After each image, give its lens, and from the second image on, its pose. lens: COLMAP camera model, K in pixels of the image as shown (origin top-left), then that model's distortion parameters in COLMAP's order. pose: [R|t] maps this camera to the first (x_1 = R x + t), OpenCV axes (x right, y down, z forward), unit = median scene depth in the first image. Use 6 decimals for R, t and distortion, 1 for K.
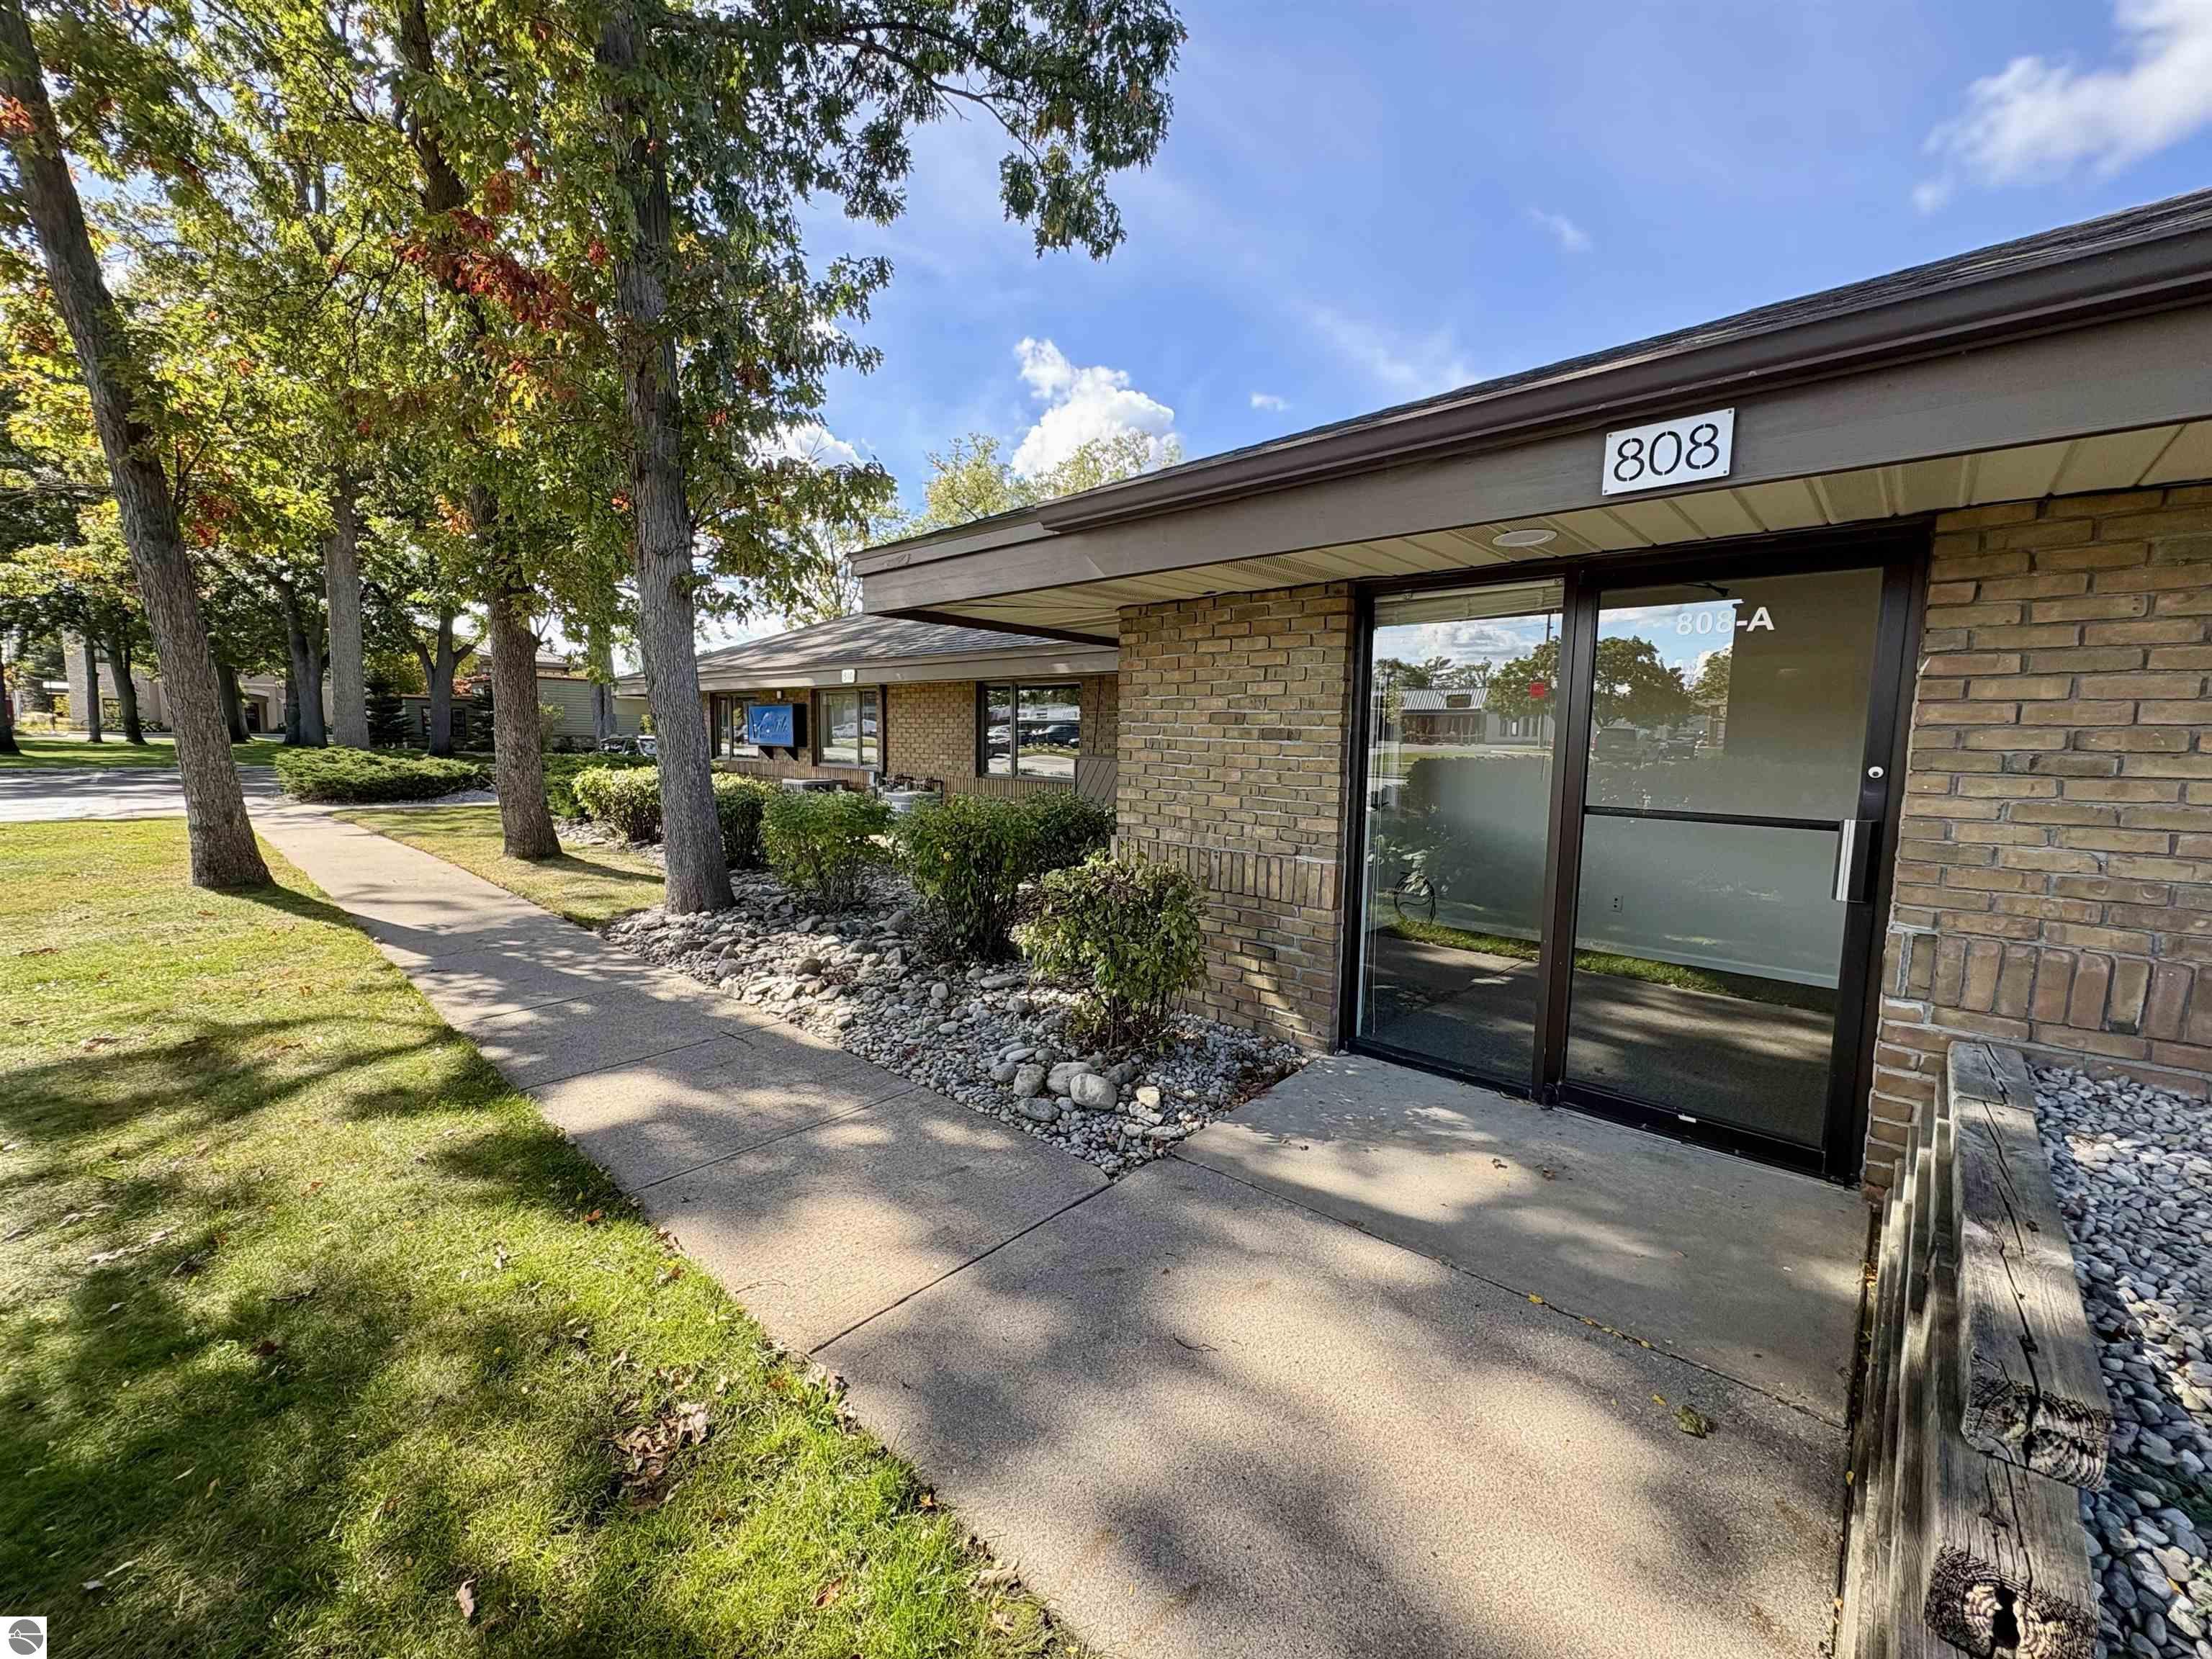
lens RADIAL K [[896.7, 0, 1106.0], [0, 896.7, 829.5], [0, 0, 1]] dist [0.000924, -0.000012]
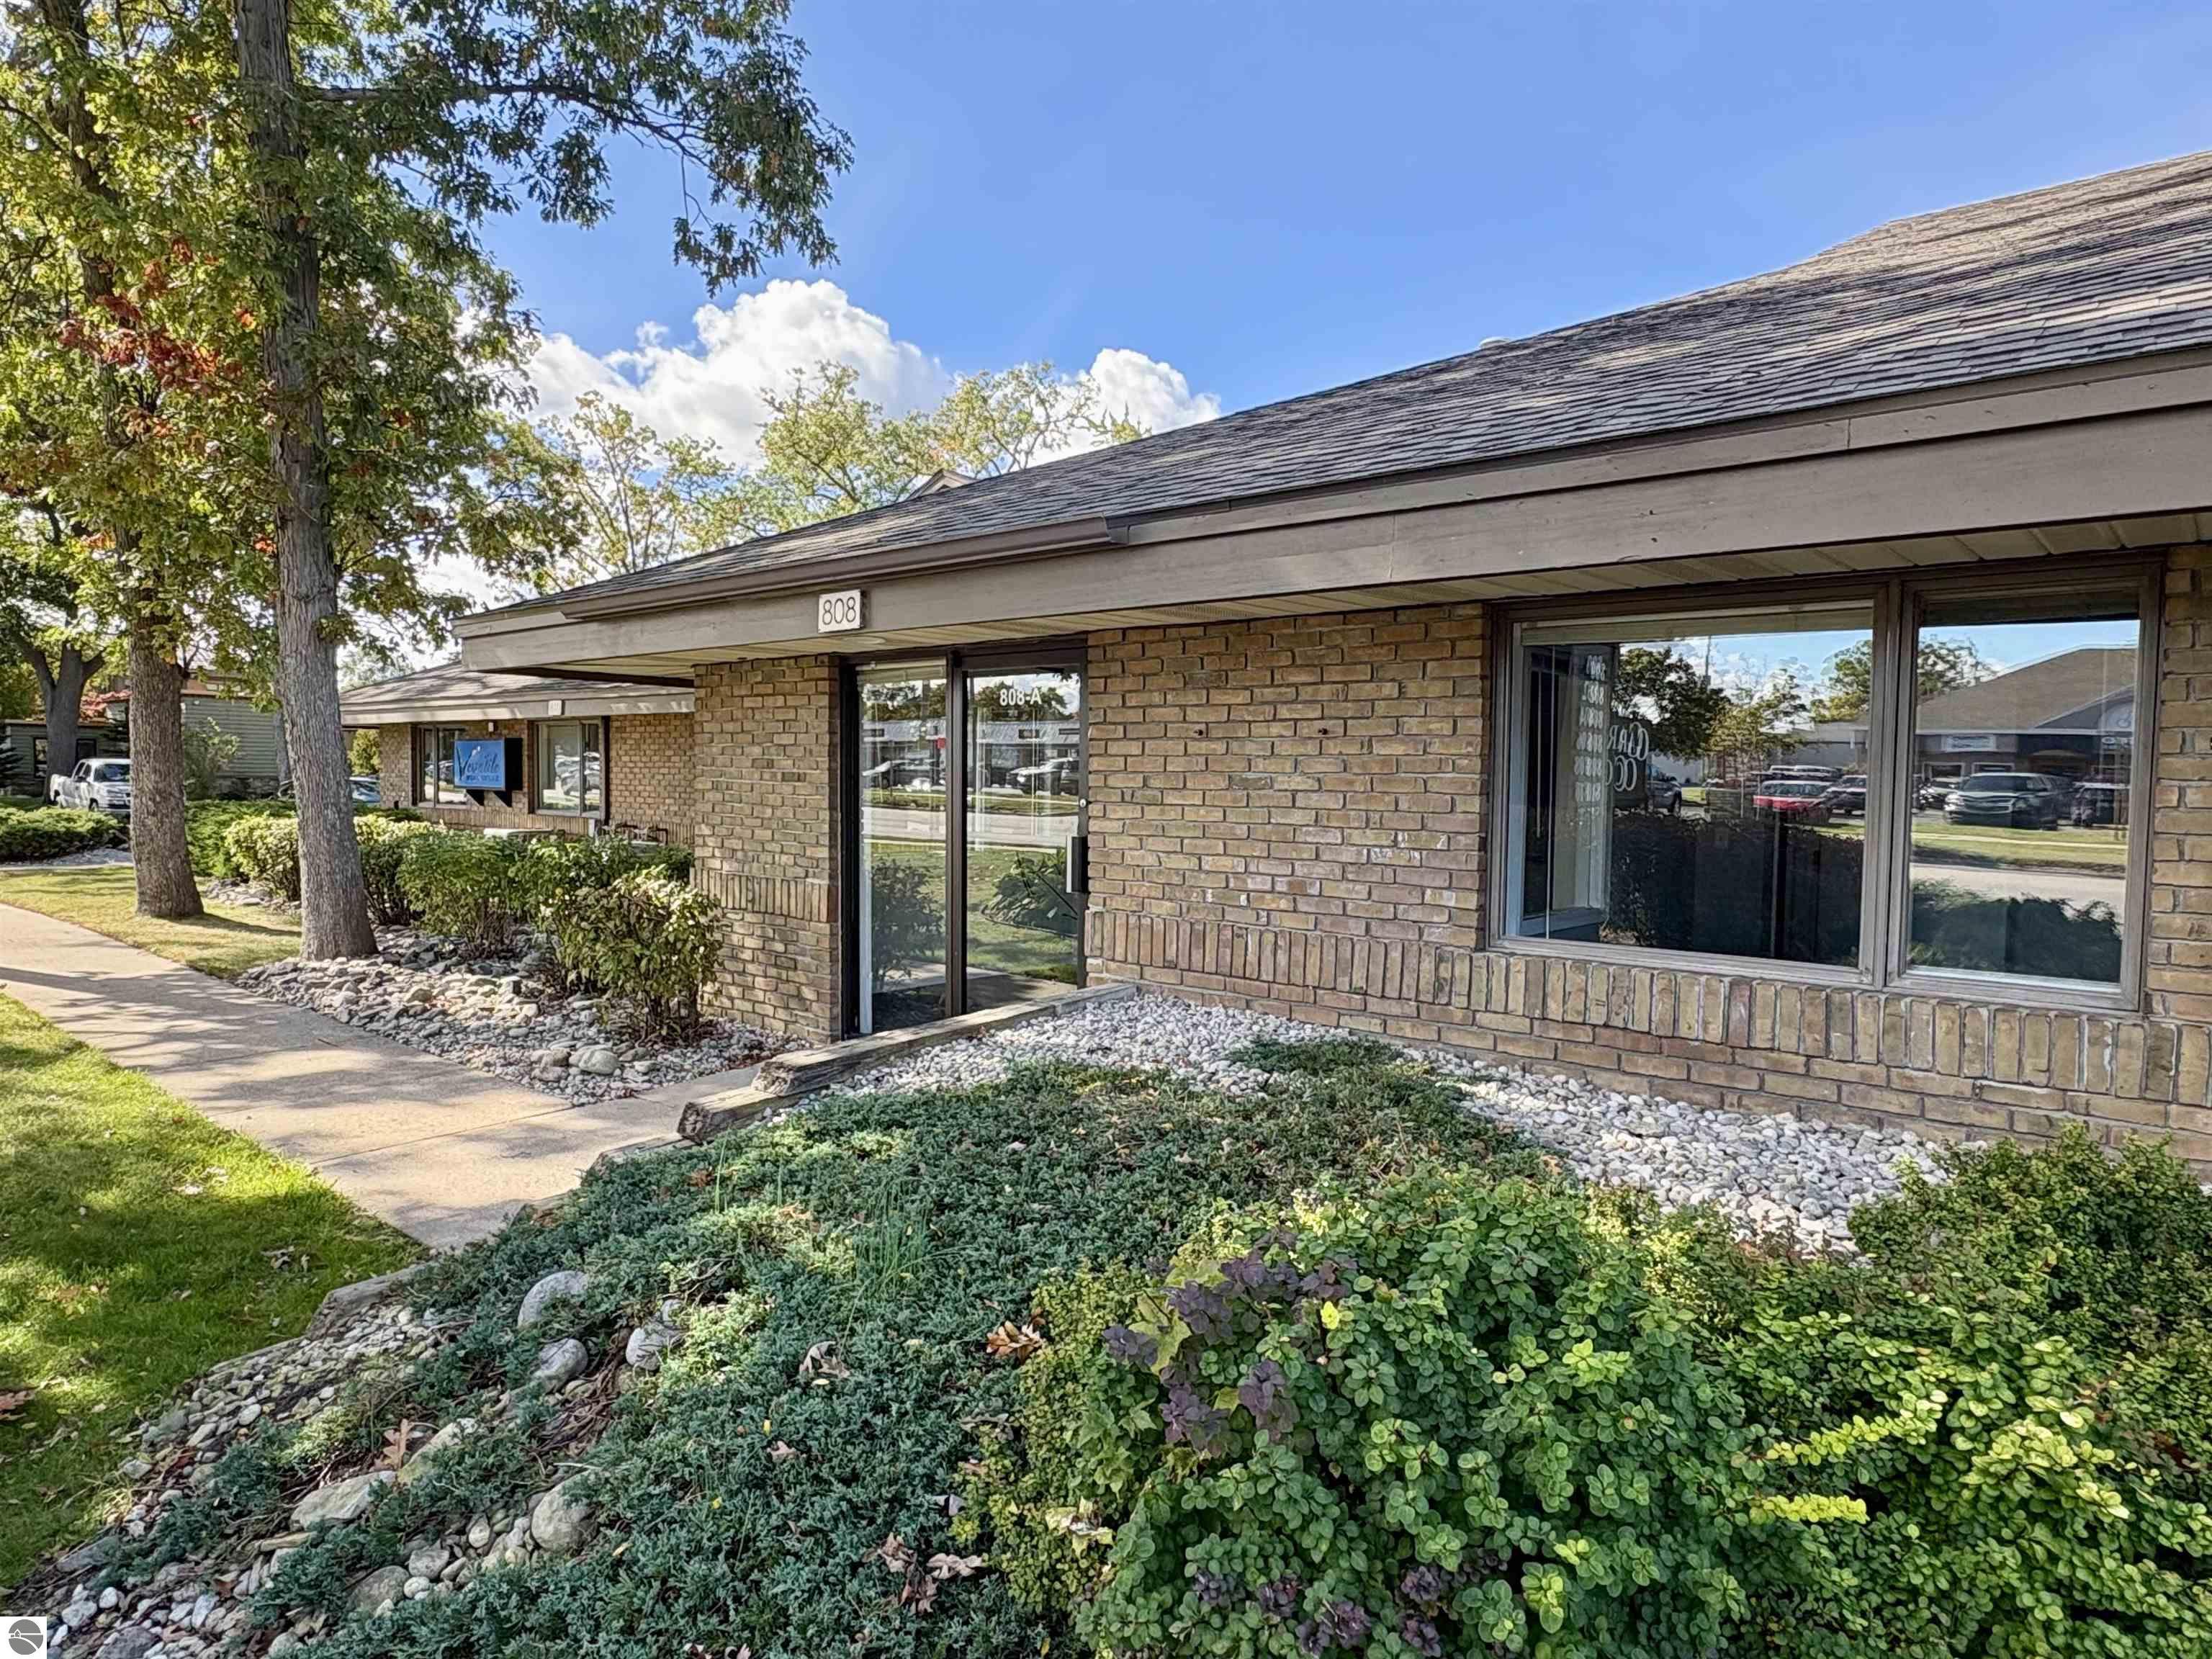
lens RADIAL K [[1328.7, 0, 1092.2], [0, 1328.7, 825.3], [0, 0, 1]] dist [0.003157, -0.001967]
pose [[0.999663, -0.005013, 0.025456, 0.288916], [0.006644, 0.997903, -0.064383, 0.039496], [-0.025080, 0.064531, 0.997601, -0.408739]]
